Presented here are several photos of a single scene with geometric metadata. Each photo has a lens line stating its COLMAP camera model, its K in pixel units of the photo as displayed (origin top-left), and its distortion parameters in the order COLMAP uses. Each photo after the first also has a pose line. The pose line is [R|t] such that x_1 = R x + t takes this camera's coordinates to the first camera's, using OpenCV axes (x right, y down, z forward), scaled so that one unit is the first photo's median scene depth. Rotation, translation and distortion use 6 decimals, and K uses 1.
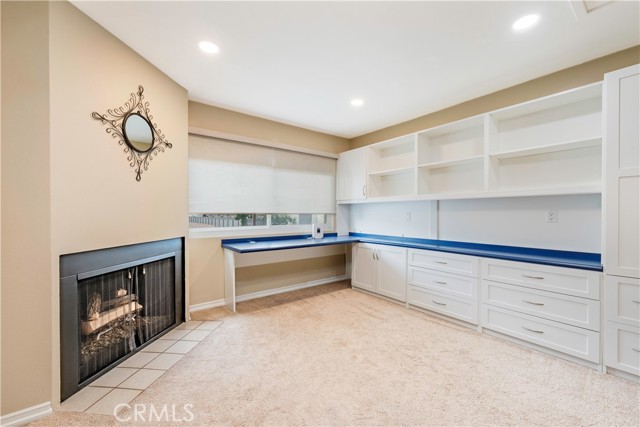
lens RADIAL K [[255.9, 0, 320.0], [0, 255.9, 213.5], [0, 0, 1]] dist [0.000244, -0.000126]
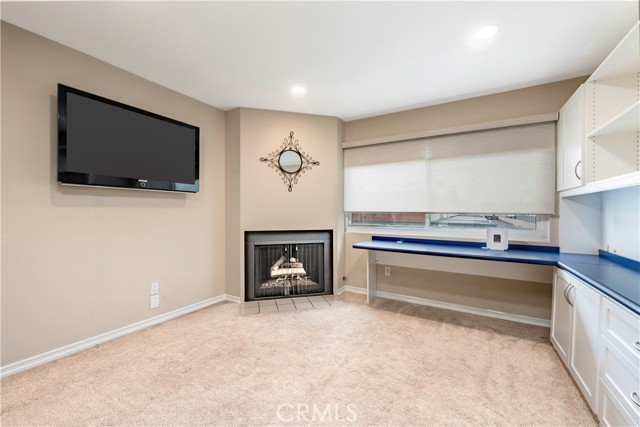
lens RADIAL K [[255.9, 0, 320.0], [0, 255.9, 213.5], [0, 0, 1]] dist [0.000244, -0.000126]
pose [[0.363743, 0.010590, -0.931439, 0.752678], [-0.006722, 0.999939, 0.008743, -0.003734], [0.931475, 0.003081, 0.363792, 0.521137]]
